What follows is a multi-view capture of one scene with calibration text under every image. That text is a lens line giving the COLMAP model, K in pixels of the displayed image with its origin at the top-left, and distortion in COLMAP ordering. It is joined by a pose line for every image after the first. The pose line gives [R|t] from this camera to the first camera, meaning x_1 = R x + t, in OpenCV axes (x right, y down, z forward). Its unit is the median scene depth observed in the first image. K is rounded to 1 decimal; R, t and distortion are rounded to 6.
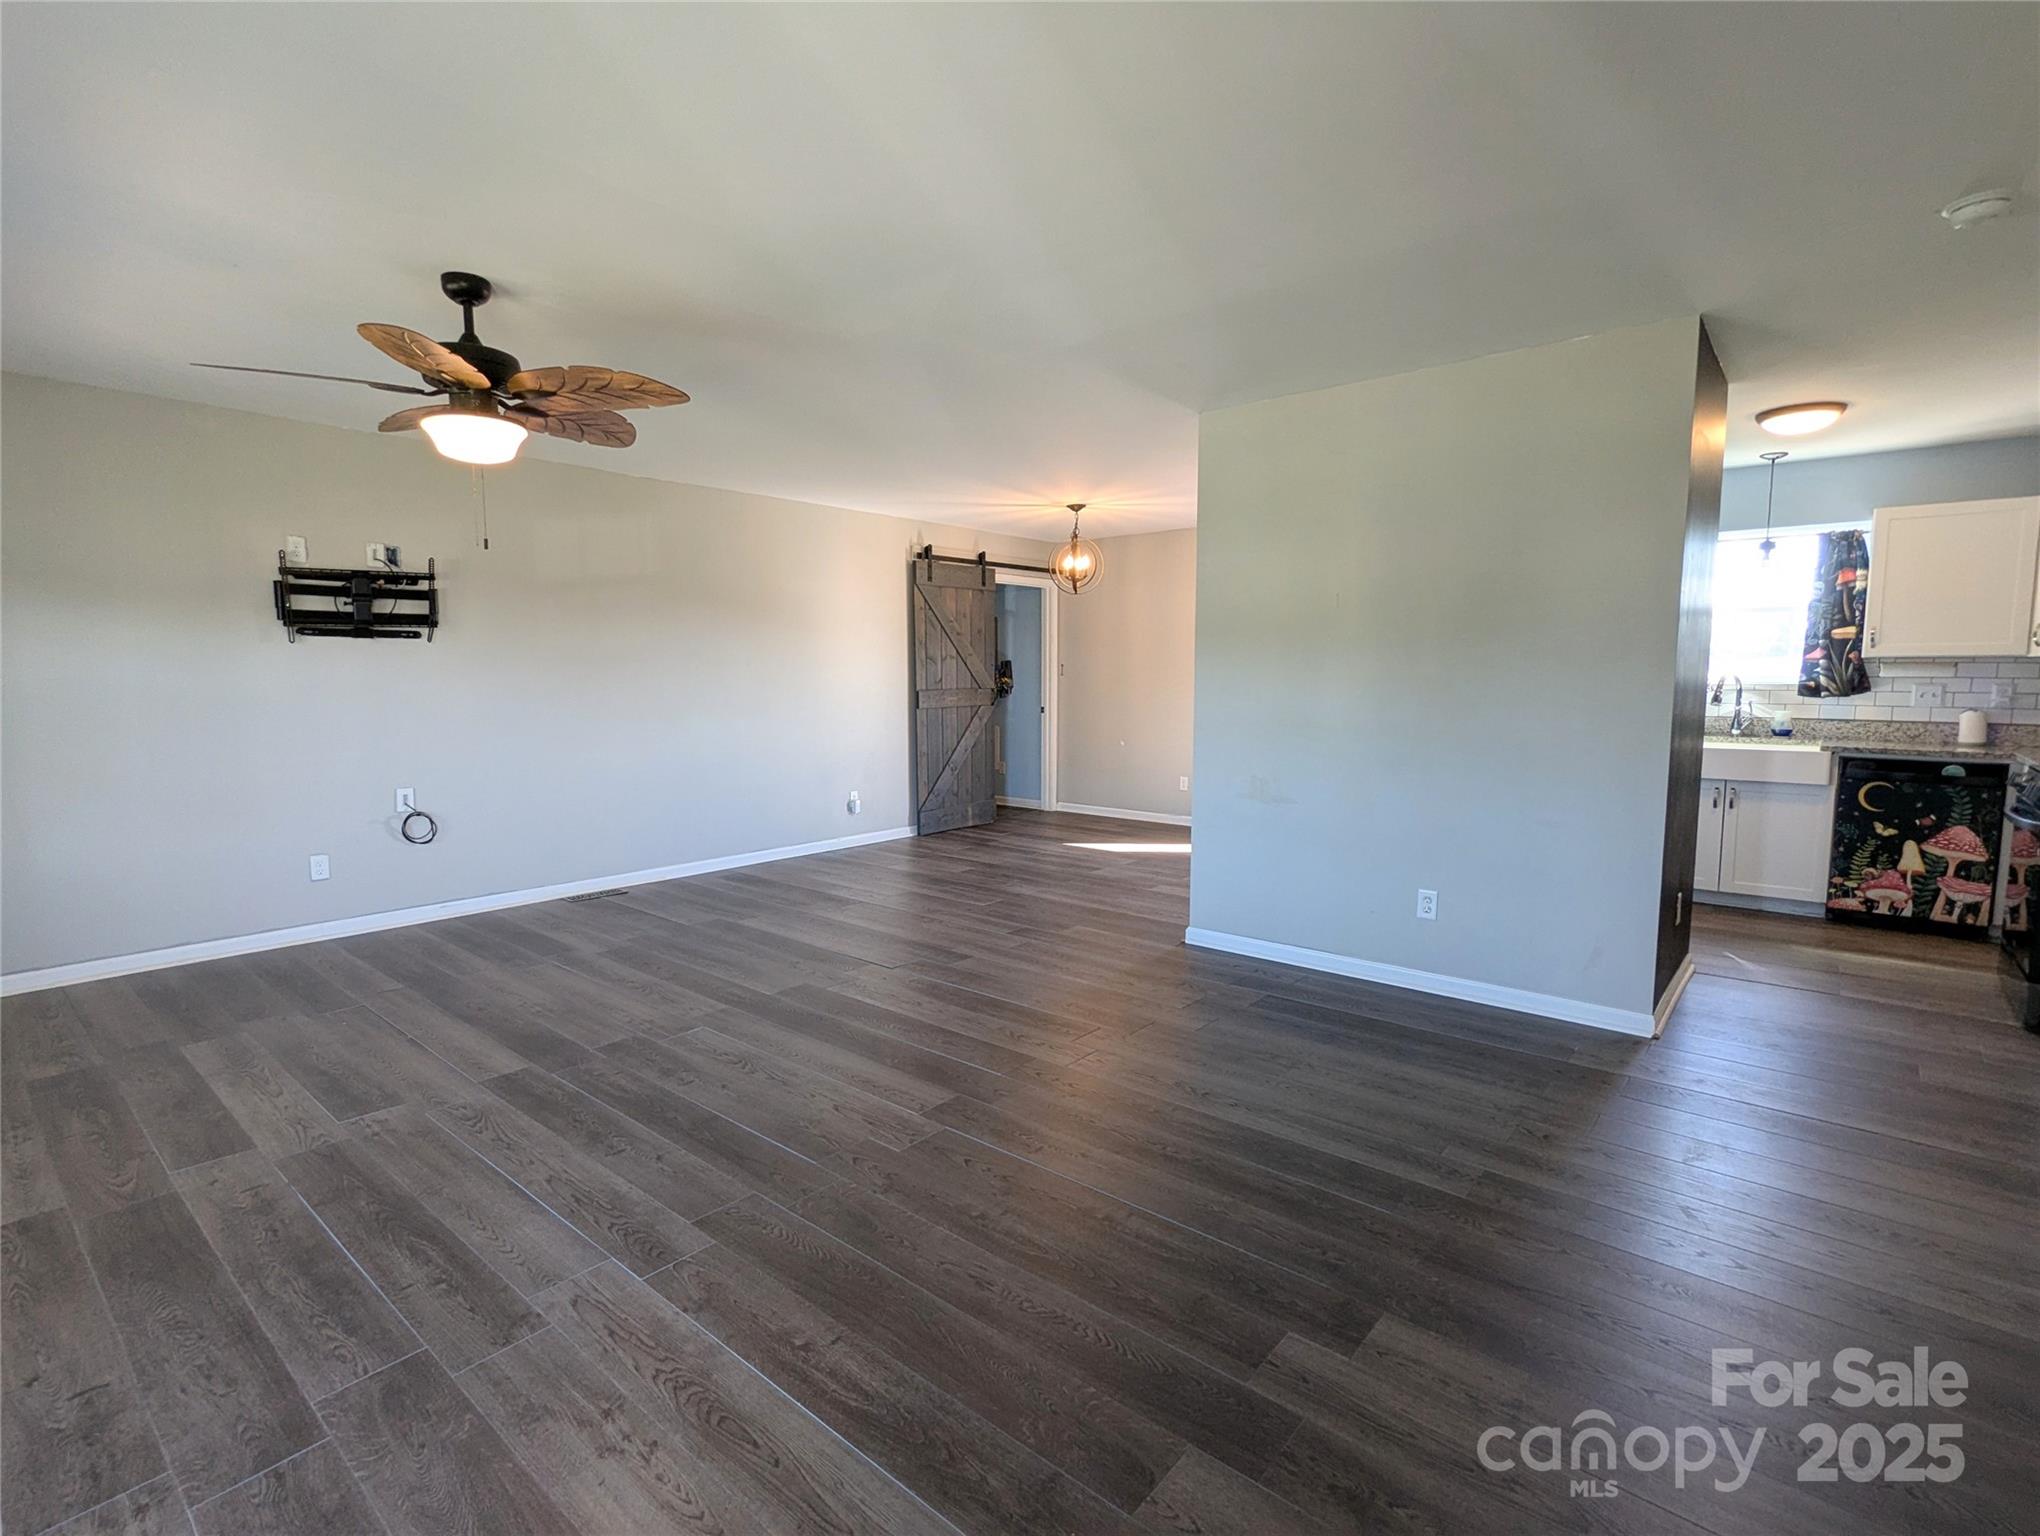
lens RADIAL K [[978.4, 0, 1020.0], [0, 978.4, 768.0], [0, 0, 1]] dist [-0.001907, -0.000824]
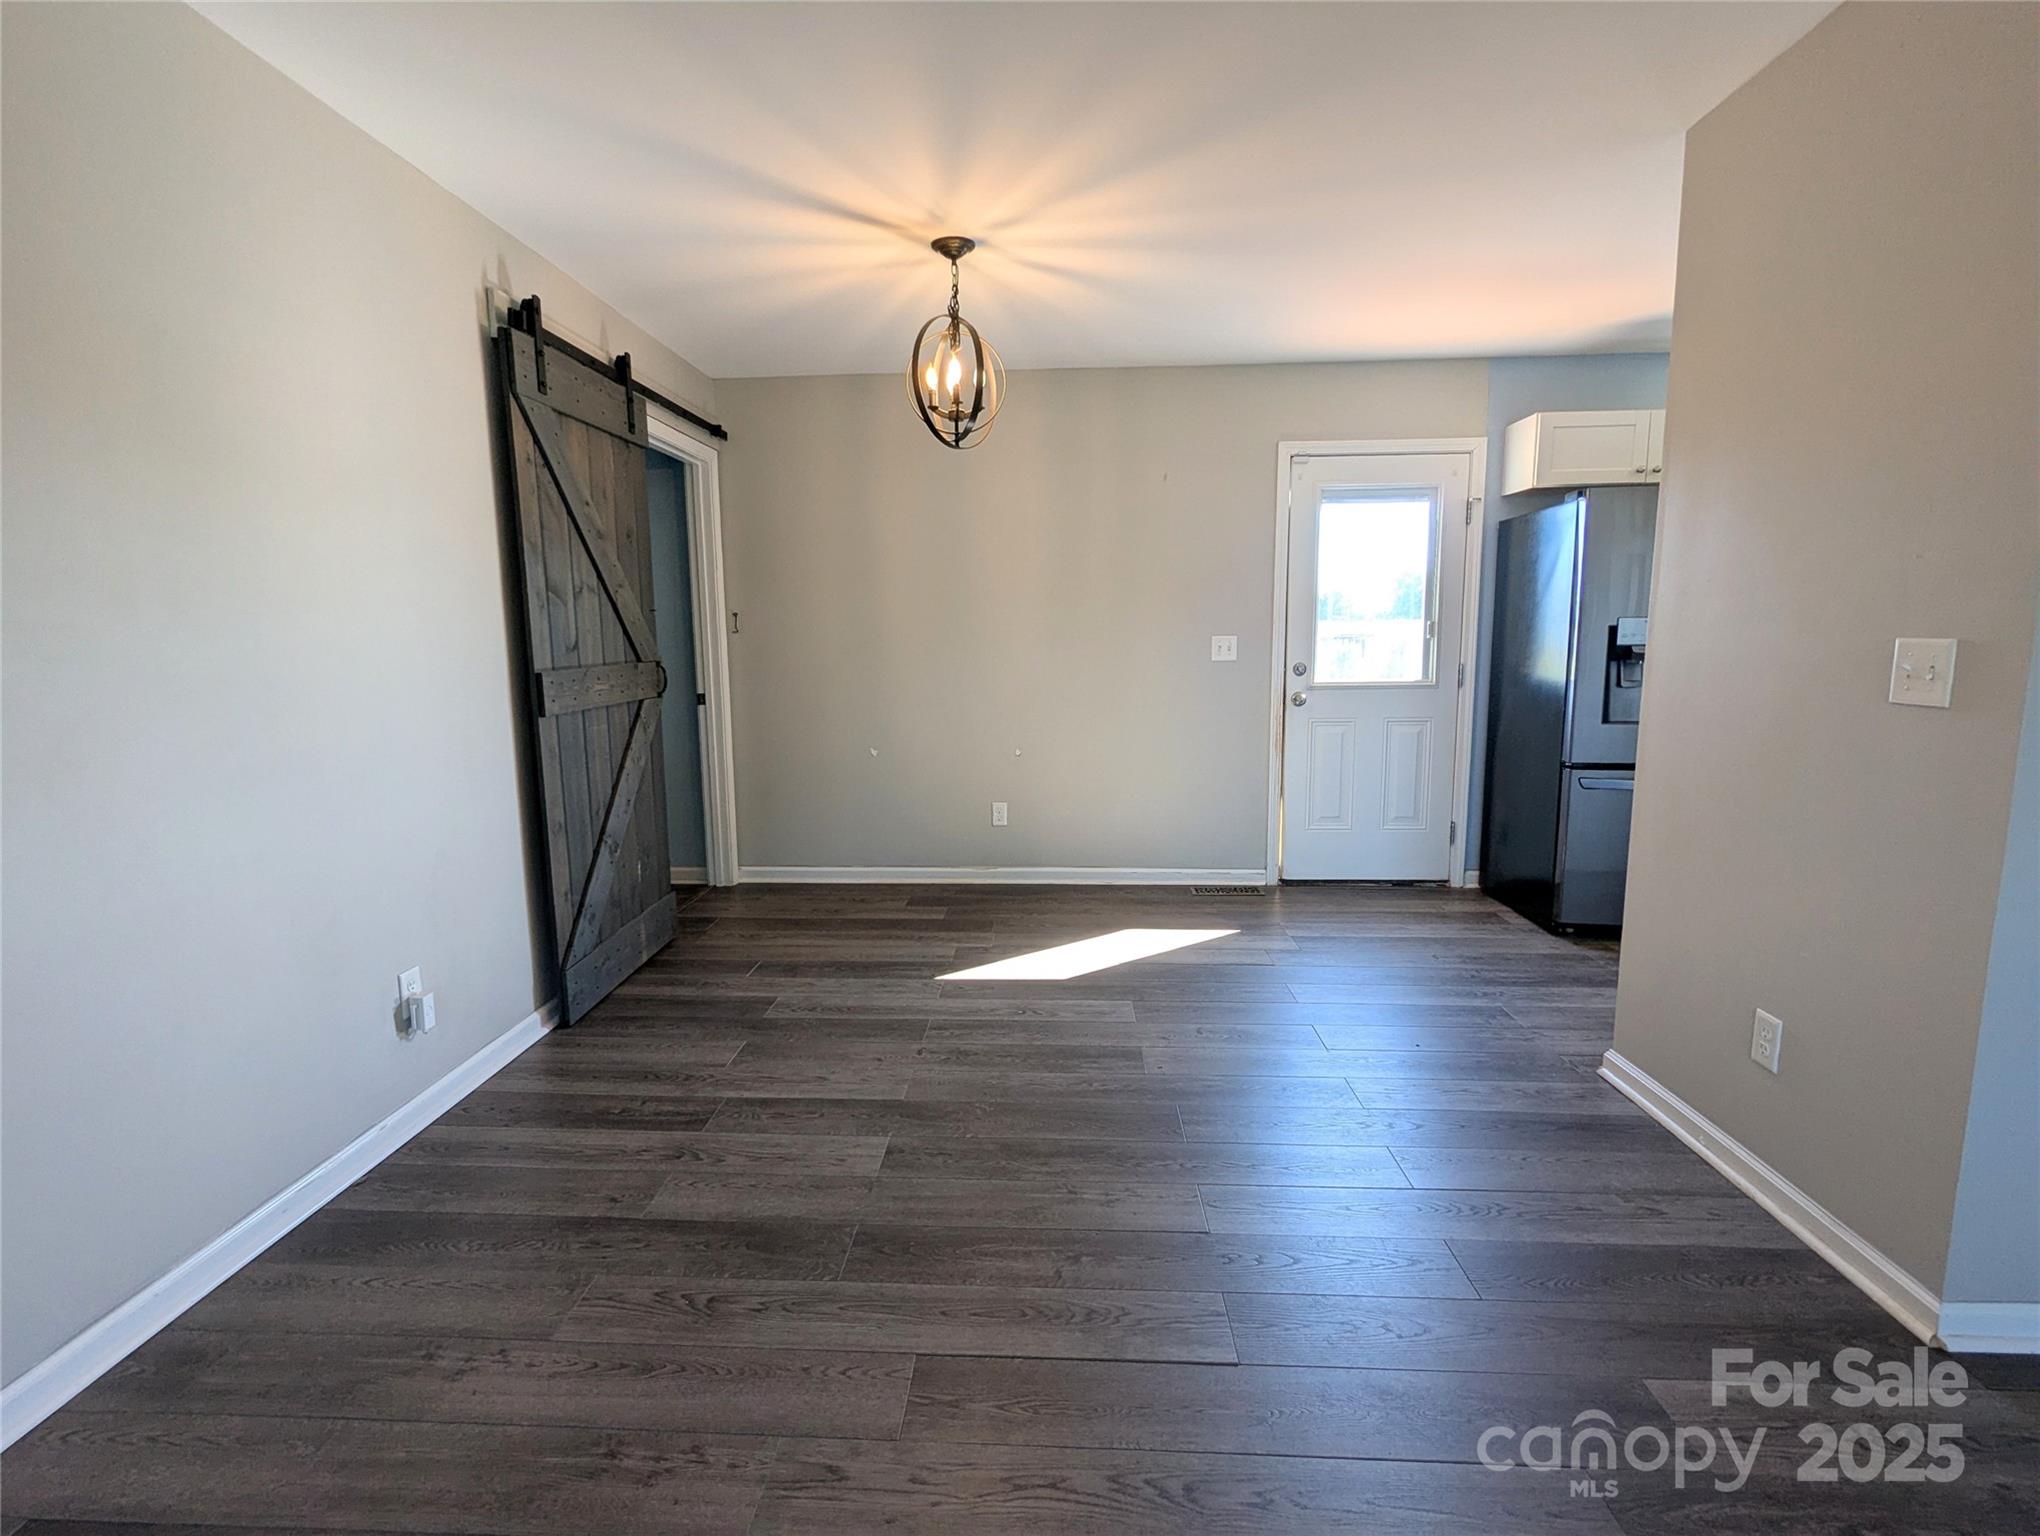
lens RADIAL K [[978.4, 0, 1020.0], [0, 978.4, 768.0], [0, 0, 1]] dist [-0.001907, -0.000824]
pose [[0.801056, -0.089847, 0.591808, -0.206120], [0.068840, 0.995939, 0.058022, -0.054982], [-0.594618, -0.005739, 0.803988, 0.631218]]
